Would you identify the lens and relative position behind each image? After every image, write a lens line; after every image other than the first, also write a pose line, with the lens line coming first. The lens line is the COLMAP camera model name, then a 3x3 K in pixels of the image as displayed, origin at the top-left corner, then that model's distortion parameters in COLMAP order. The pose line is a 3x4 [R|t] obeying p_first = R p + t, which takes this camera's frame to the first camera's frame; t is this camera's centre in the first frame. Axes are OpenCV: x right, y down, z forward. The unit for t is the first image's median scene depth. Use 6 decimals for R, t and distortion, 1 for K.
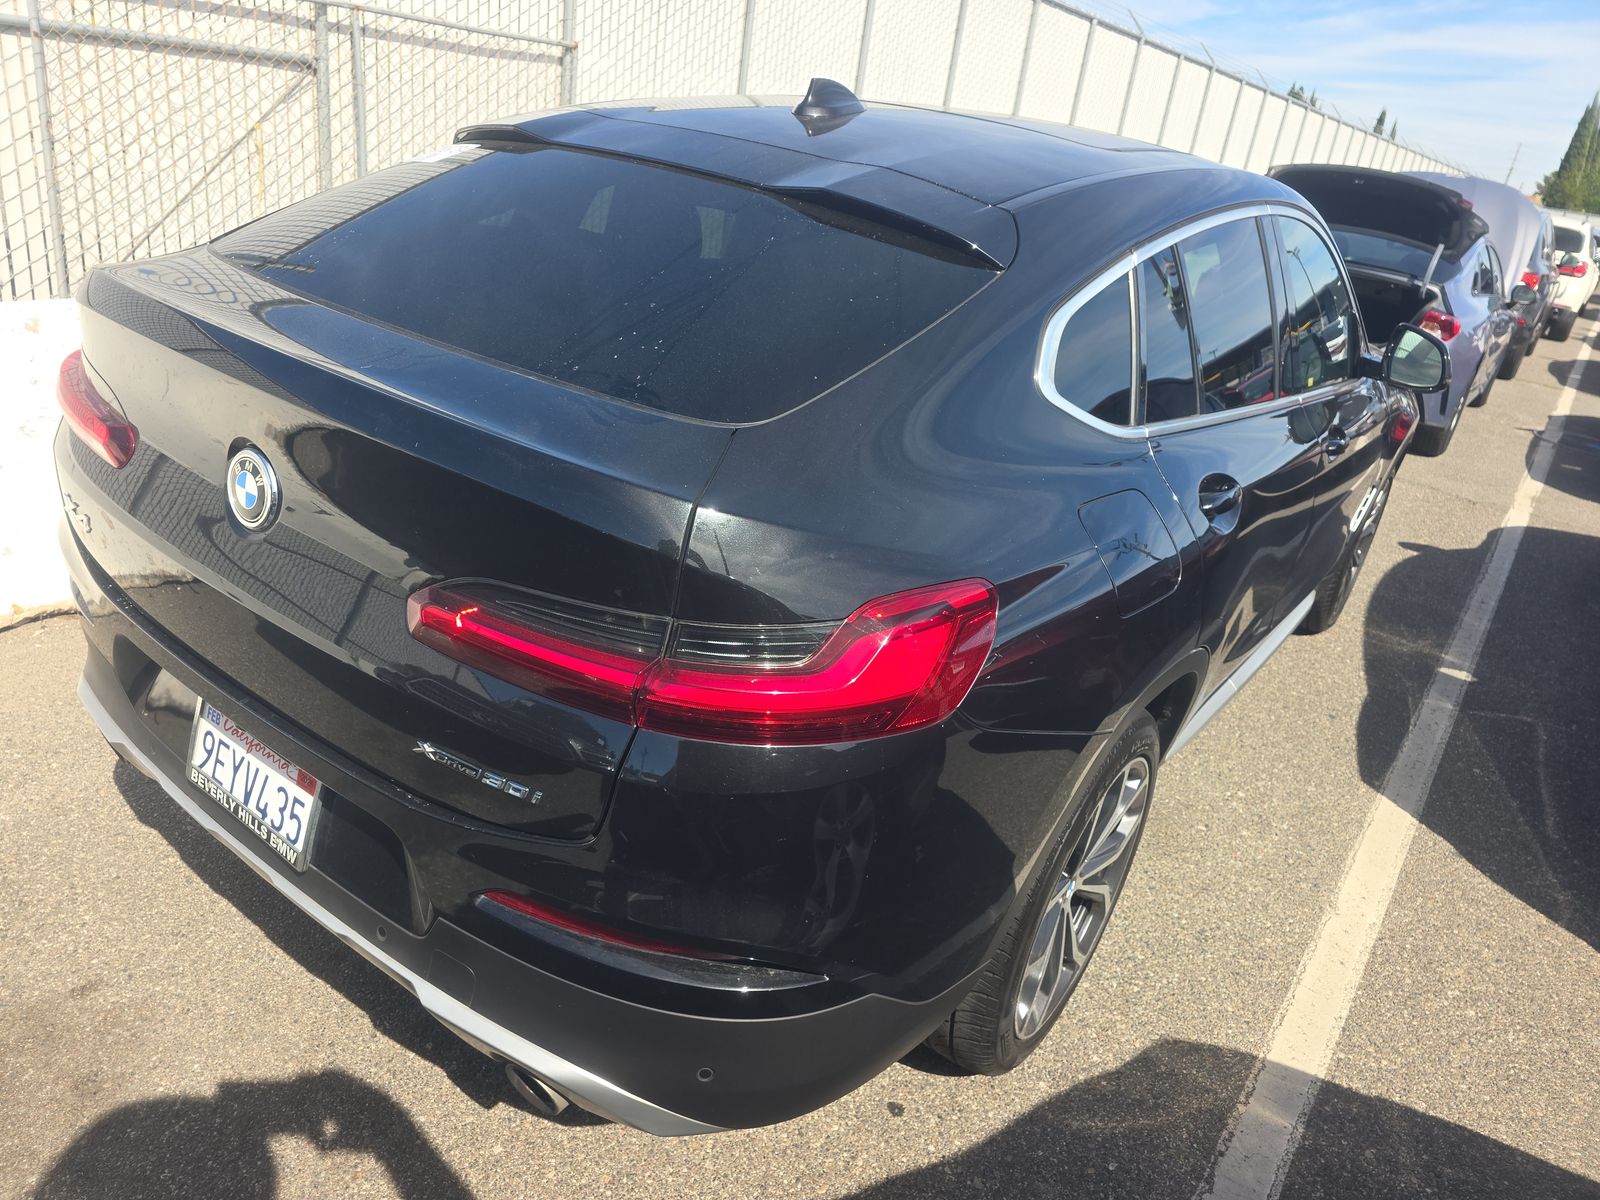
lens RADIAL K [[1078.1, 0, 794.8], [0, 1078.1, 594.9], [0, 0, 1]] dist [0.053007, -0.051599]
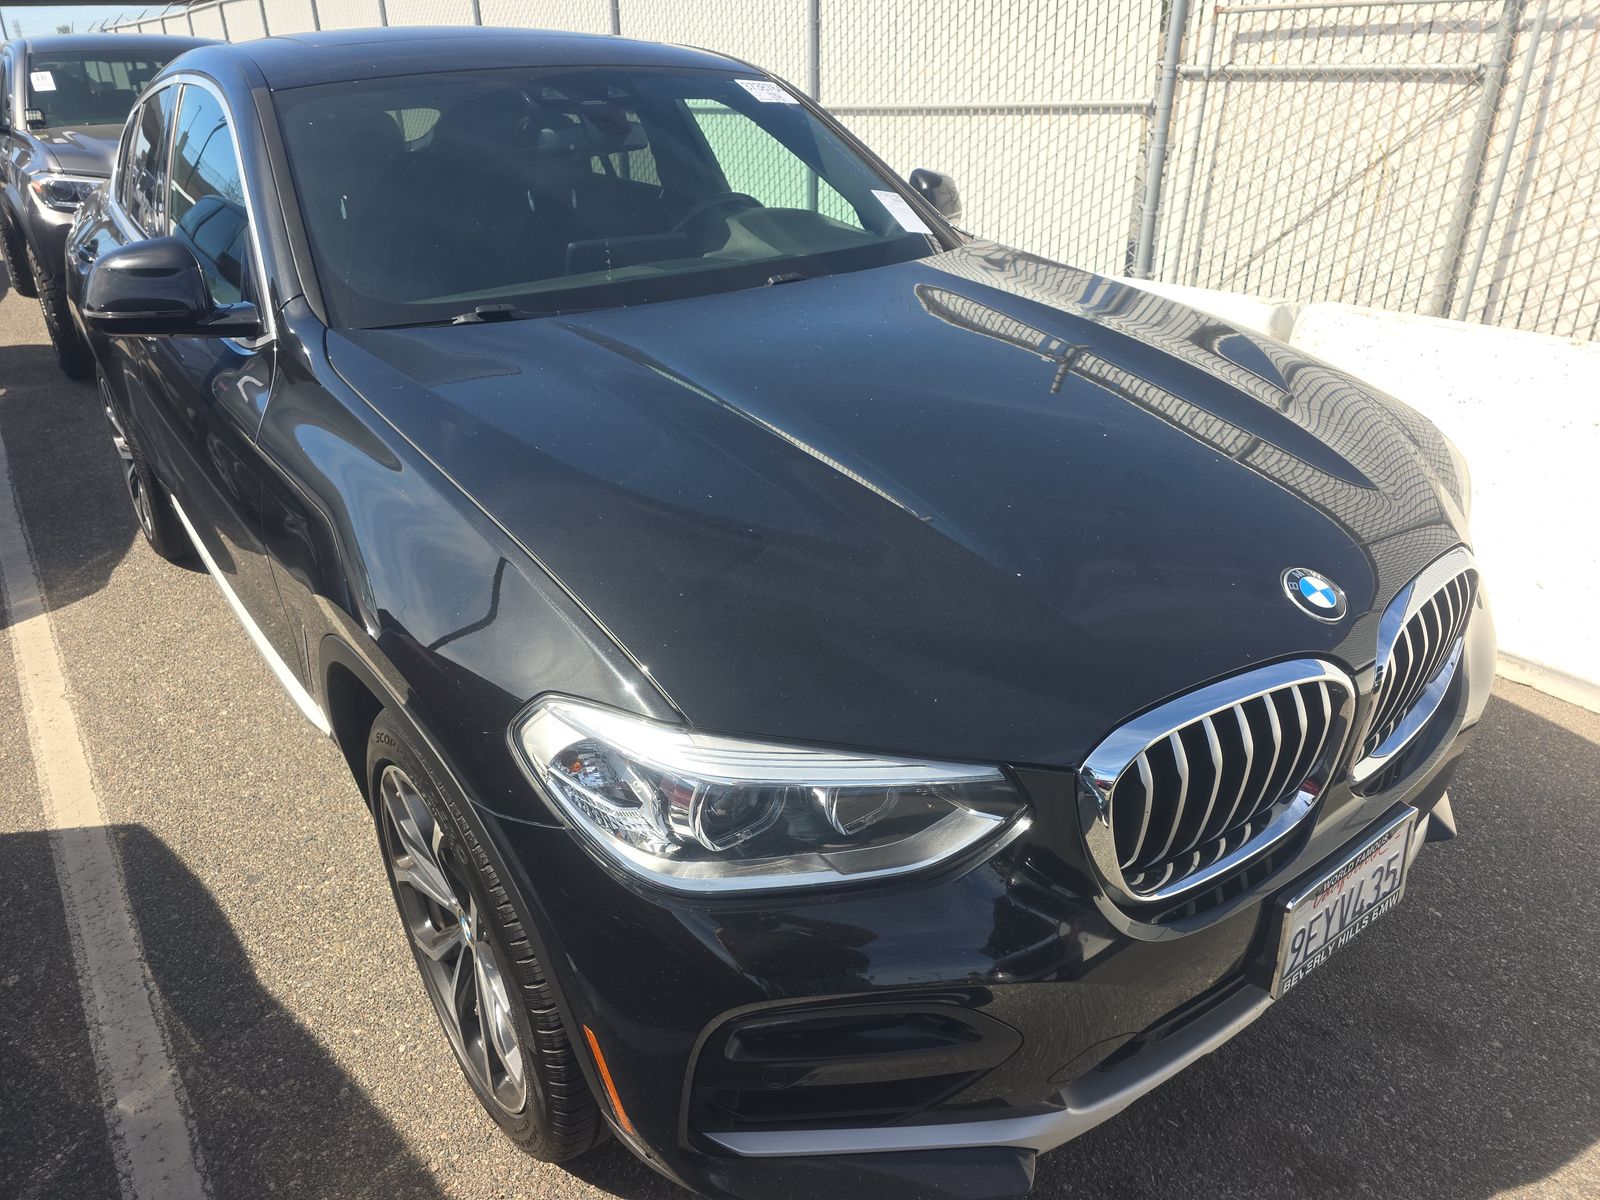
lens RADIAL K [[1078.1, 0, 794.8], [0, 1078.1, 594.9], [0, 0, 1]] dist [0.053007, -0.051599]
pose [[-0.291716, 0.291108, -0.911130, 1.009916], [-0.408504, 0.823402, 0.393869, -0.436788], [0.864885, 0.487098, -0.121281, 1.377350]]
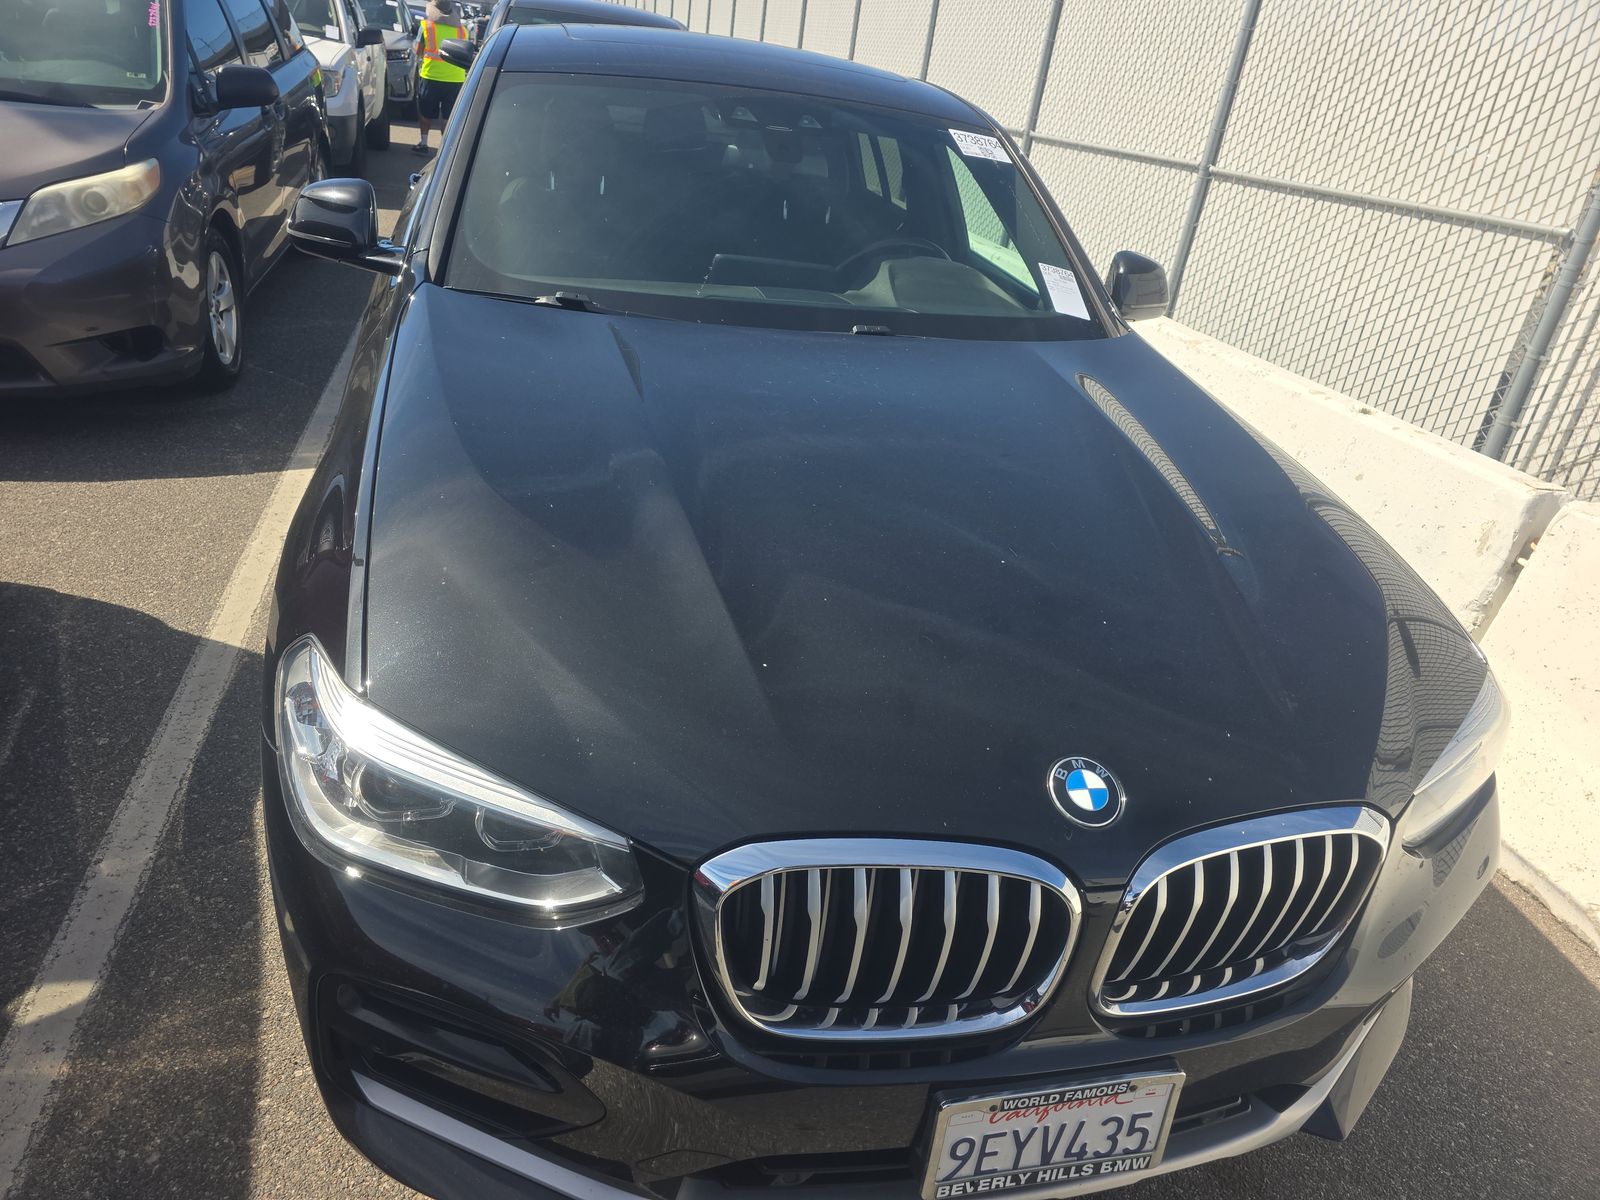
lens RADIAL K [[1078.1, 0, 794.8], [0, 1078.1, 594.9], [0, 0, 1]] dist [0.053007, -0.051599]
pose [[-0.616398, 0.139770, -0.774931, 0.917591], [-0.500420, 0.690304, 0.522552, -0.540650], [0.607975, 0.709891, -0.355559, 1.515833]]
